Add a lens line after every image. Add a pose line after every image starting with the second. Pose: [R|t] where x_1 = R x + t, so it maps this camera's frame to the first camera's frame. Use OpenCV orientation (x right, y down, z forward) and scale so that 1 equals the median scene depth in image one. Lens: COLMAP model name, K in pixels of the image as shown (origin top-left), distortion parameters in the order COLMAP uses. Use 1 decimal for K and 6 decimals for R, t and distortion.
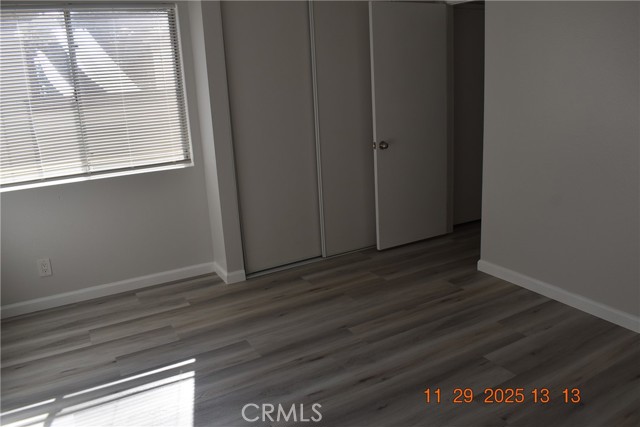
lens RADIAL K [[497.2, 0, 320.0], [0, 497.2, 213.5], [0, 0, 1]] dist [-0.098101, 0.013963]
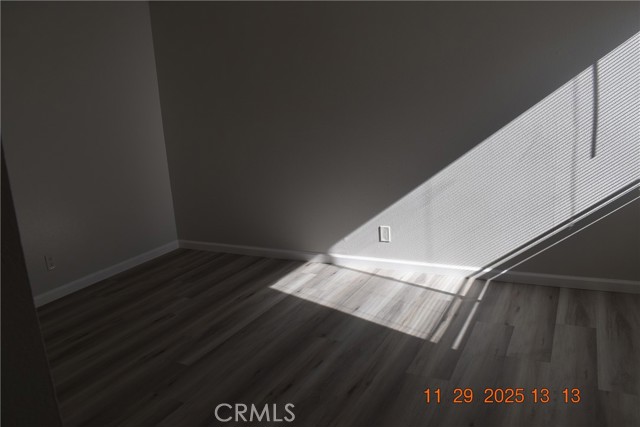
lens RADIAL K [[497.2, 0, 320.0], [0, 497.2, 213.5], [0, 0, 1]] dist [-0.098101, 0.013963]
pose [[-0.840270, 0.222816, -0.494267, 0.418838], [-0.023682, 0.895694, 0.444039, -0.397377], [0.541651, 0.384818, -0.747348, 1.522649]]
